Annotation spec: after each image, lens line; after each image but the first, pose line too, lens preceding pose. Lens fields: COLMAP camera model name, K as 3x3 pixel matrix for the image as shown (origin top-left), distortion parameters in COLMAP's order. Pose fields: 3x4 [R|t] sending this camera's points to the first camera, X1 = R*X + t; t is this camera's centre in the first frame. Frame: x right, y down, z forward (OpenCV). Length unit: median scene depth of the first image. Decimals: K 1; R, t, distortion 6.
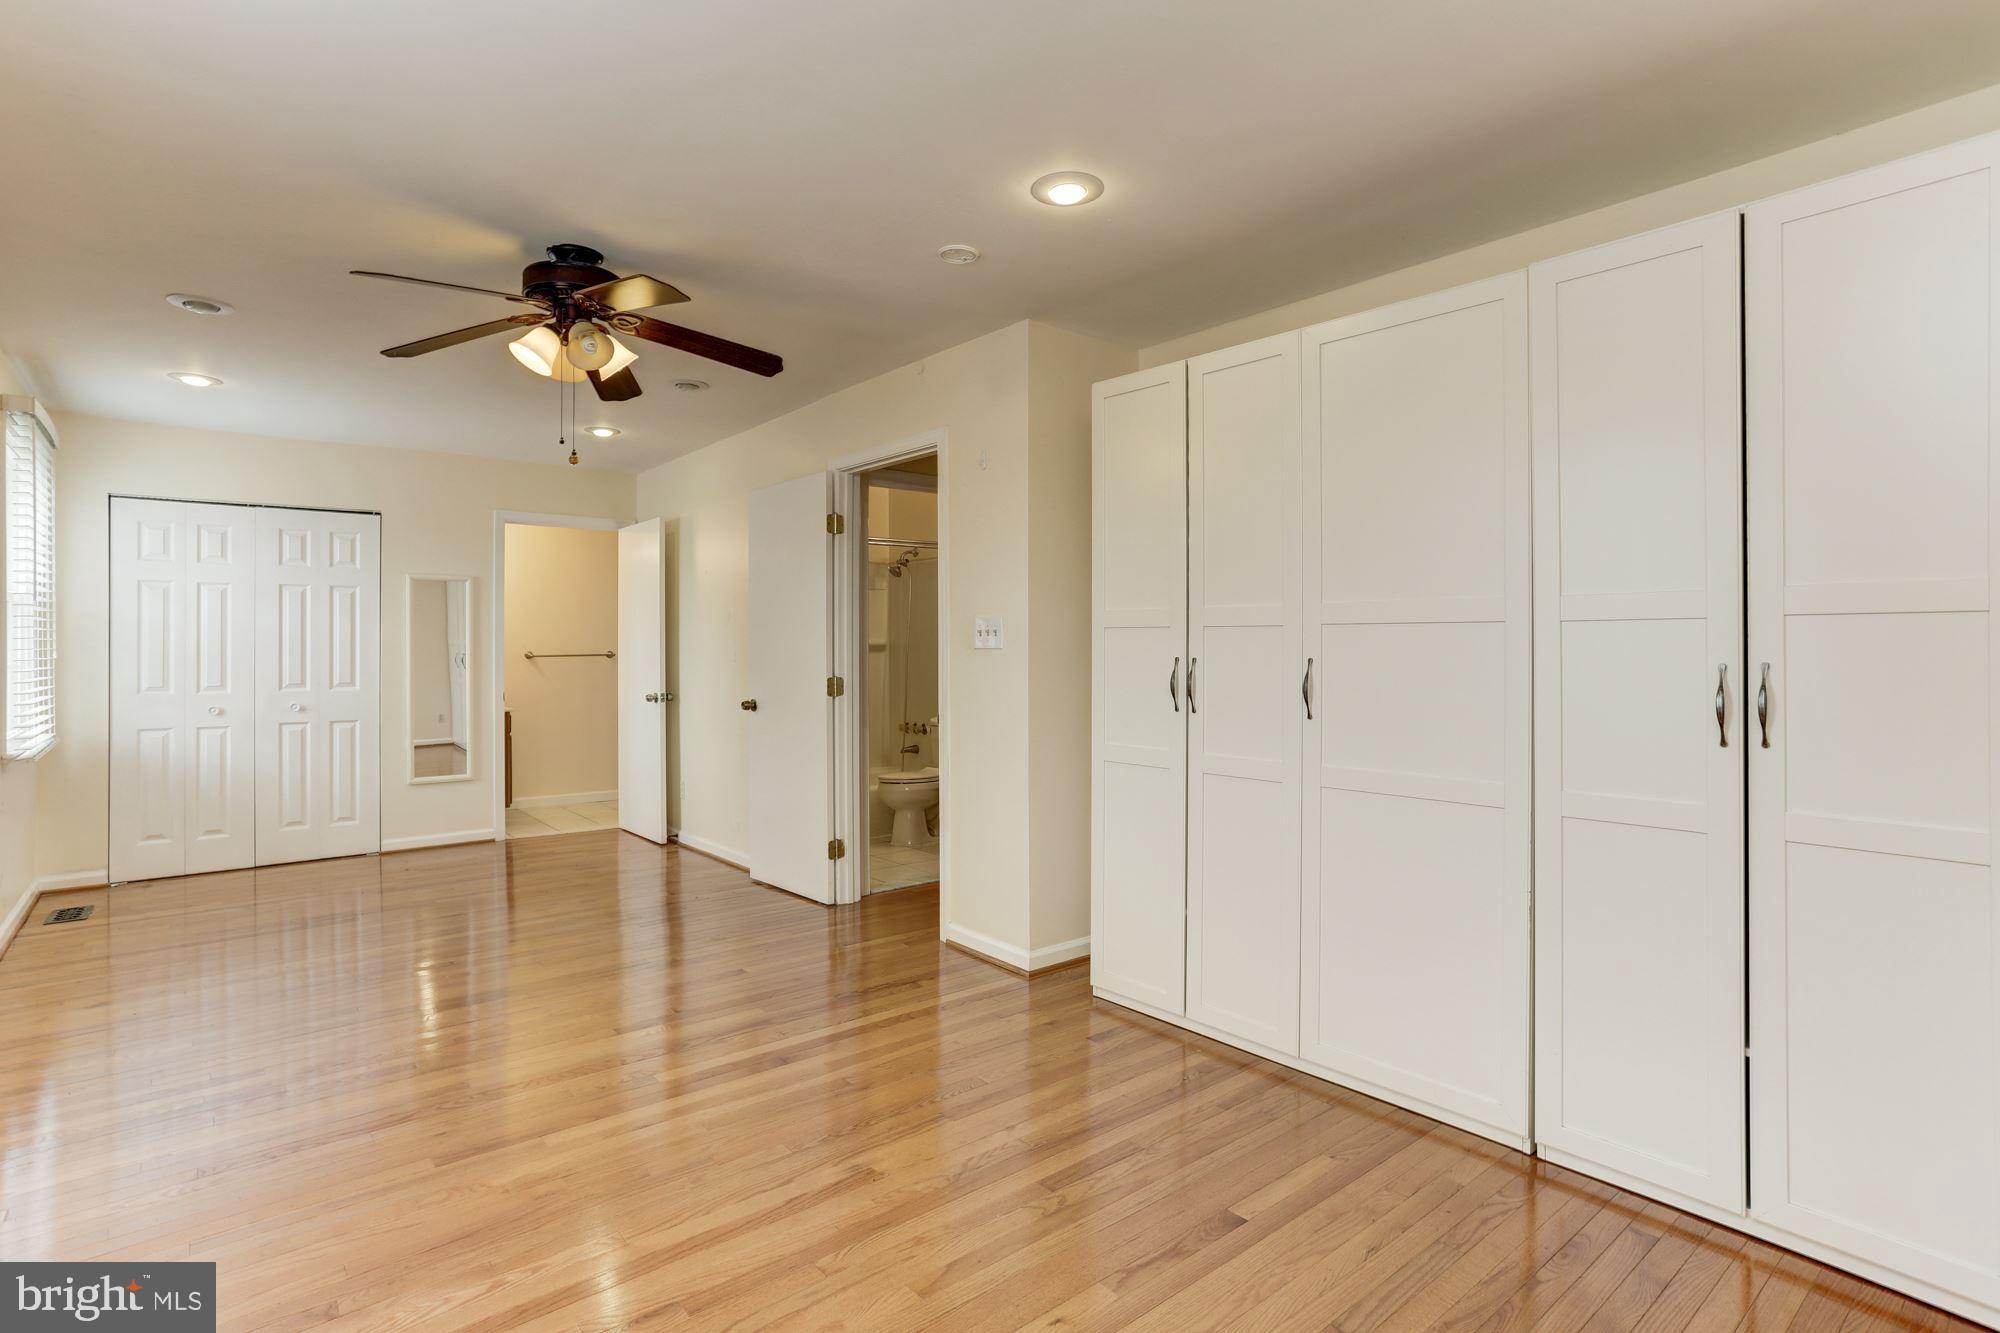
lens RADIAL K [[995.2, 0, 988.1], [0, 995.2, 652.8], [0, 0, 1]] dist [-0.024320, 0.010484]
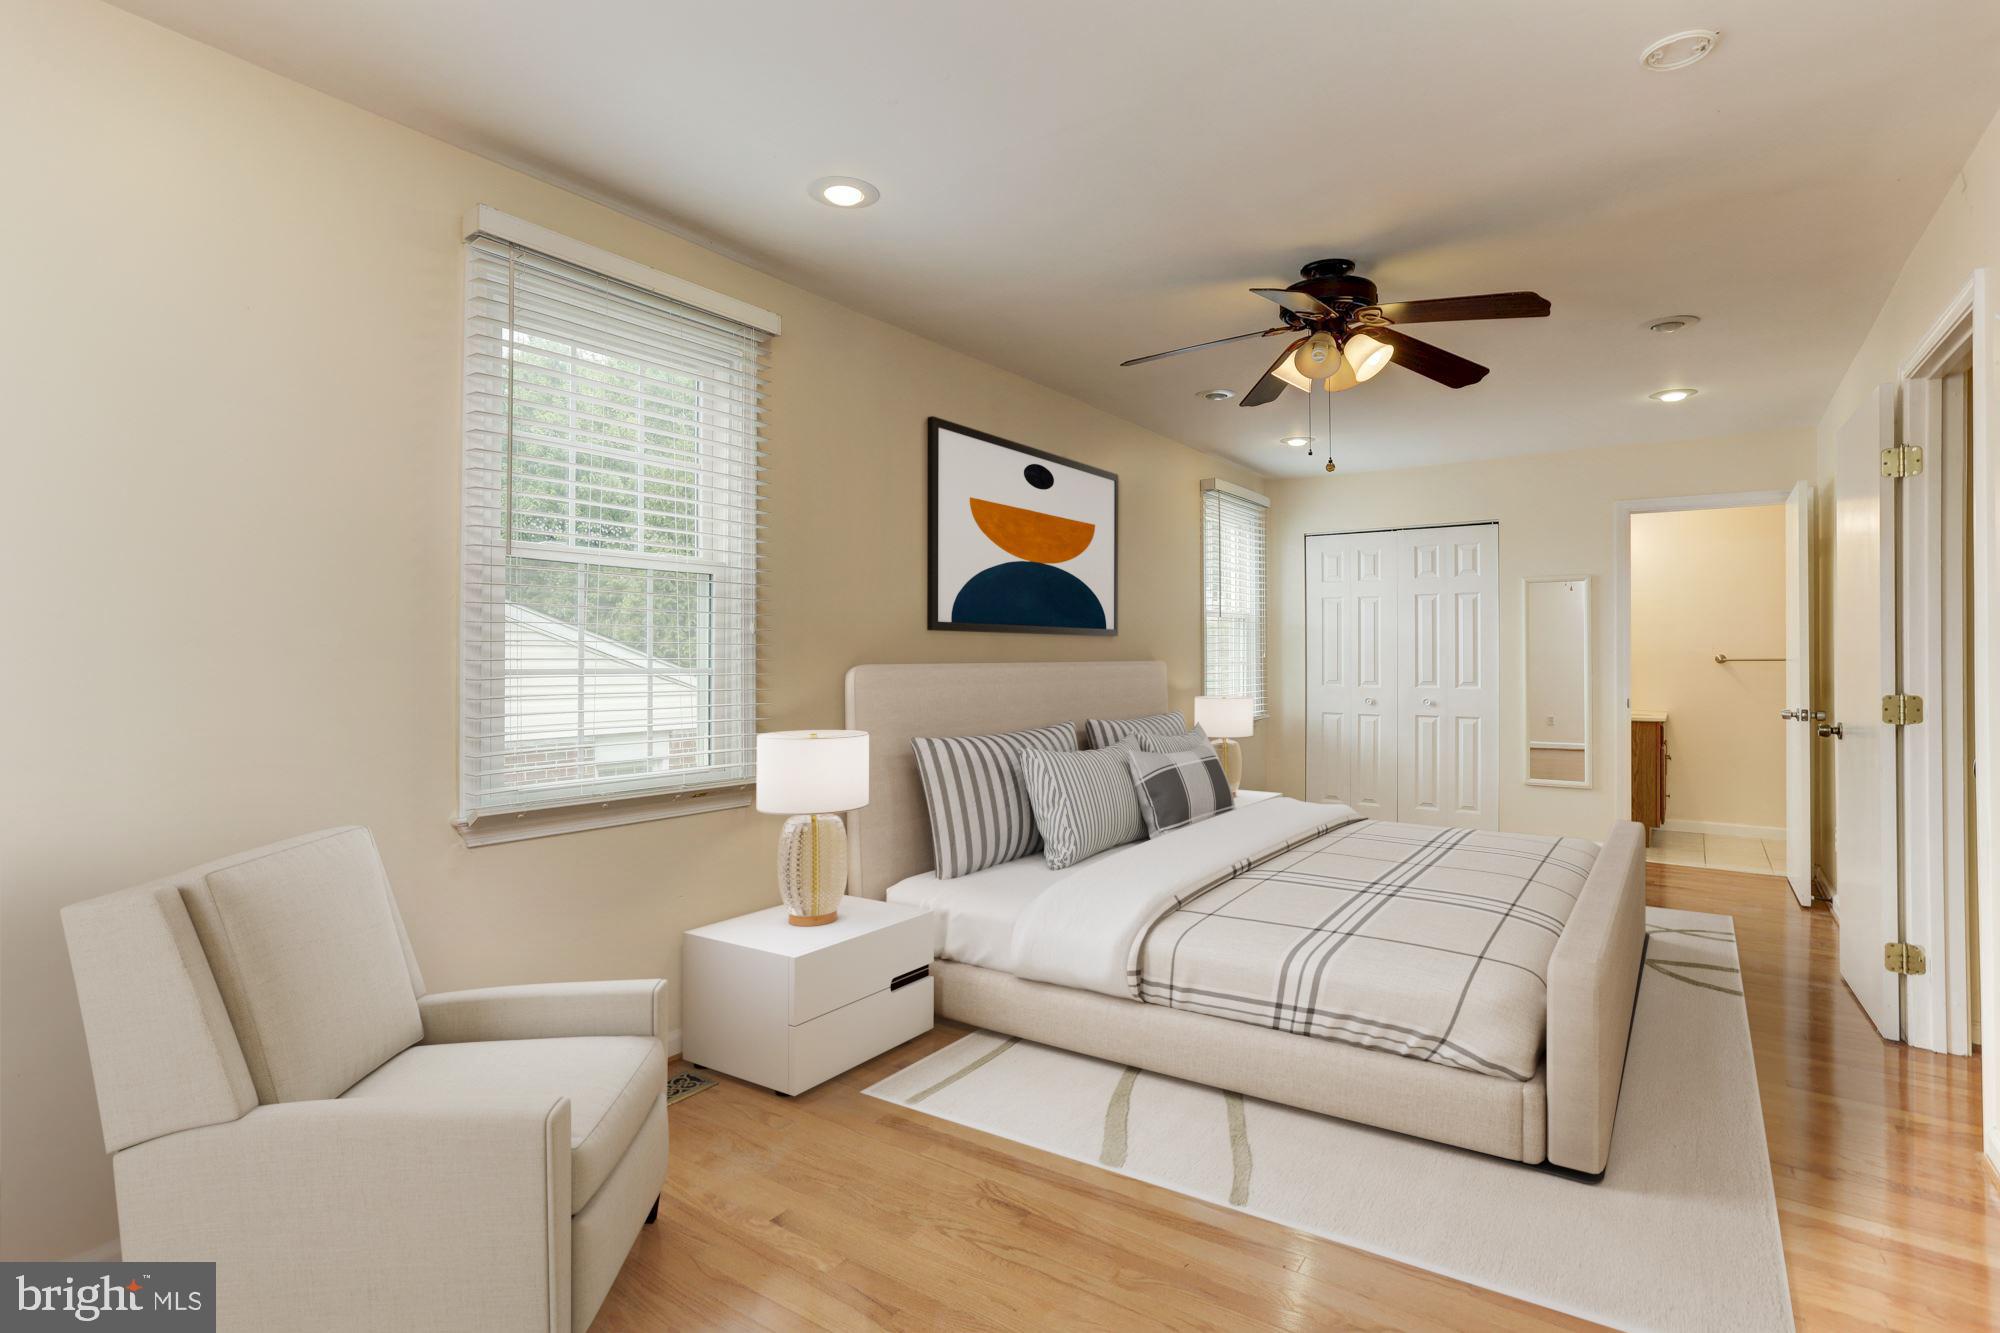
lens RADIAL K [[995.2, 0, 996.9], [0, 995.2, 658.4], [0, 0, 1]] dist [-0.024320, 0.010484]
pose [[0.270191, 0.012577, -0.962724, 0.260874], [-0.008877, 0.999905, 0.010571, -0.002819], [0.962766, 0.005690, 0.270277, 0.211628]]
